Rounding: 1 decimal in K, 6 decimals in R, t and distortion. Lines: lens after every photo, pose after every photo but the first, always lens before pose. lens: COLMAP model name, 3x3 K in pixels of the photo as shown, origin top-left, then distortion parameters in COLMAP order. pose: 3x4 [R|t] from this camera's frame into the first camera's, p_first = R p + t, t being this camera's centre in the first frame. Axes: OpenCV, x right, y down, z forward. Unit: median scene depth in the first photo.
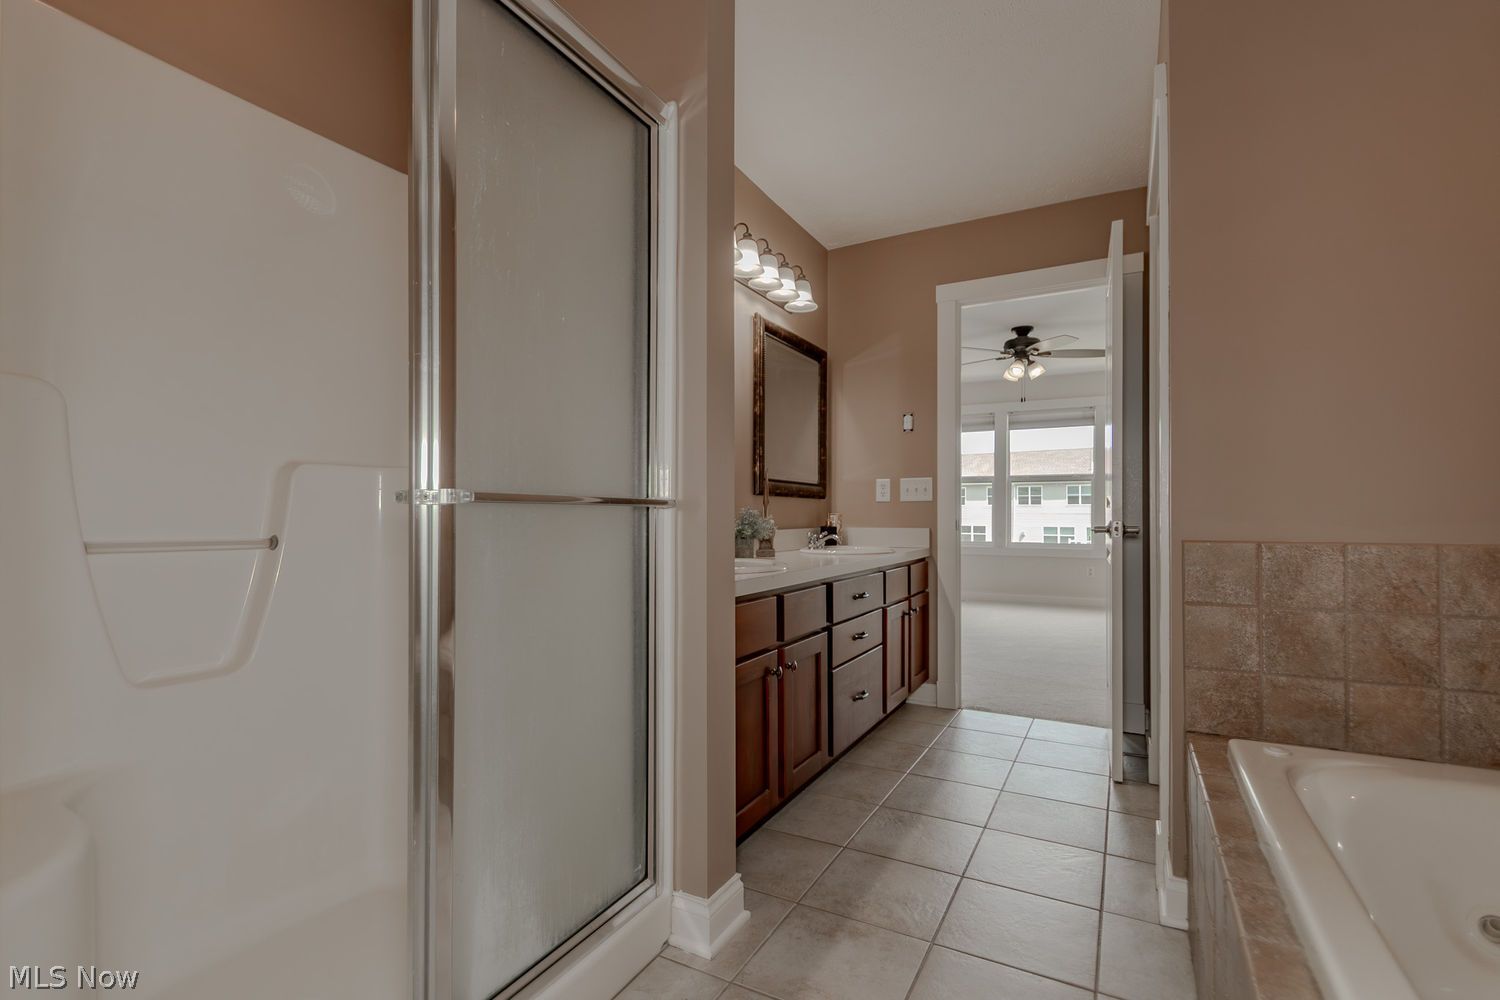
lens RADIAL K [[691.3, 0, 759.4], [0, 691.3, 510.9], [0, 0, 1]] dist [0.021337, -0.000404]
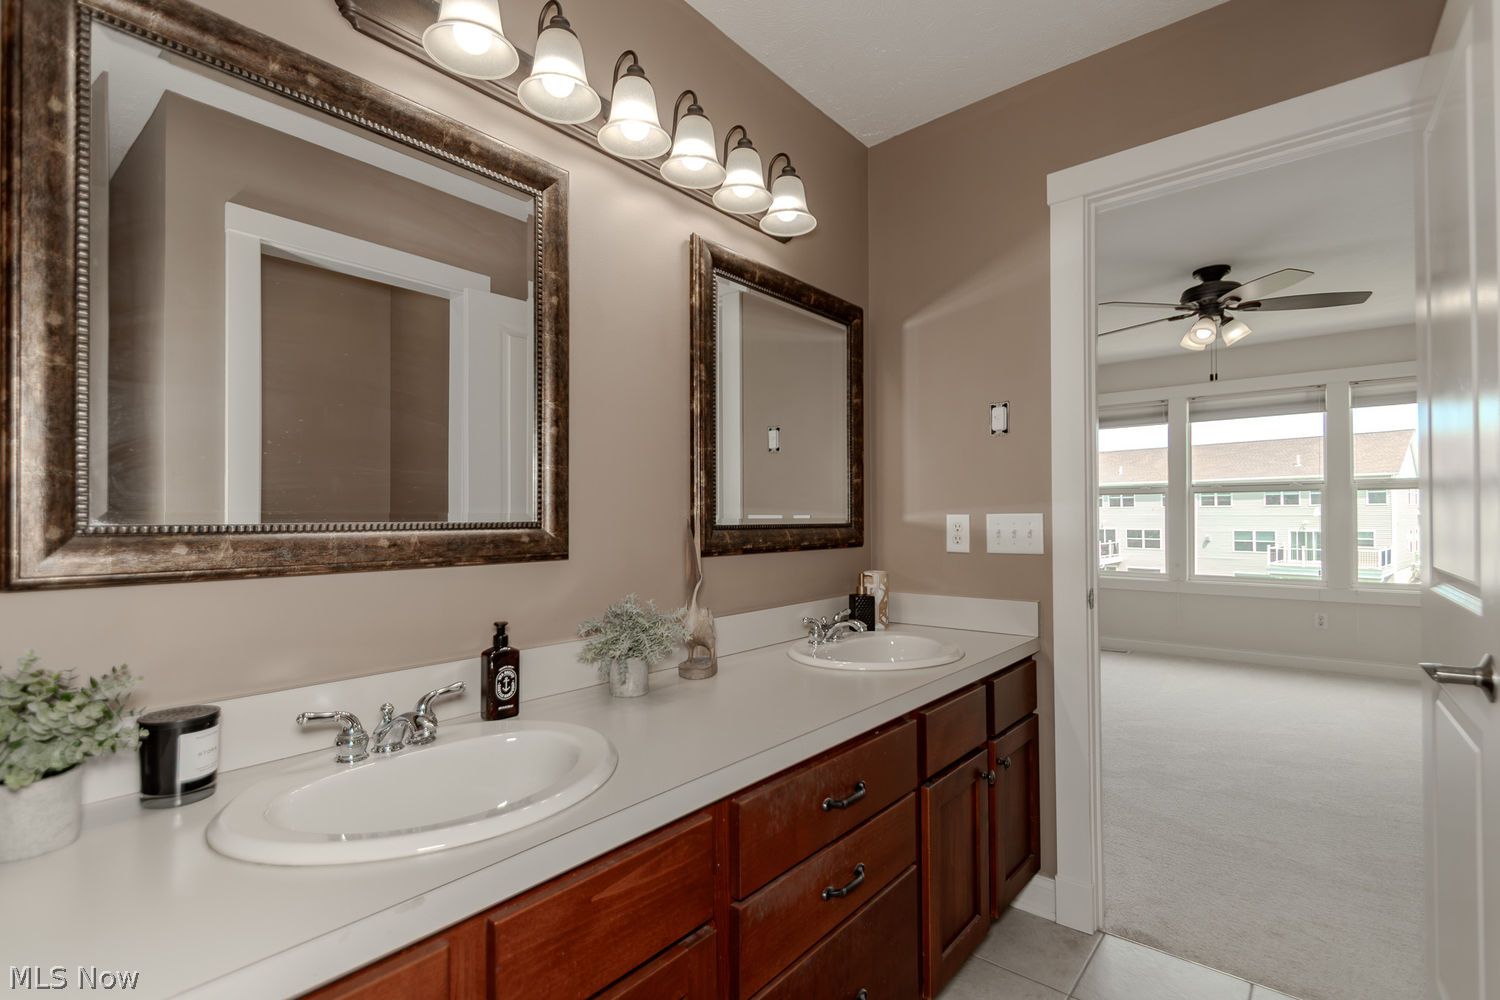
lens RADIAL K [[691.3, 0, 759.4], [0, 691.3, 510.9], [0, 0, 1]] dist [0.021337, -0.000404]
pose [[0.978602, -0.008290, -0.205595, 0.133511], [0.007601, 0.999963, -0.004142, -0.047743], [0.205621, 0.002491, 0.978628, 0.377865]]
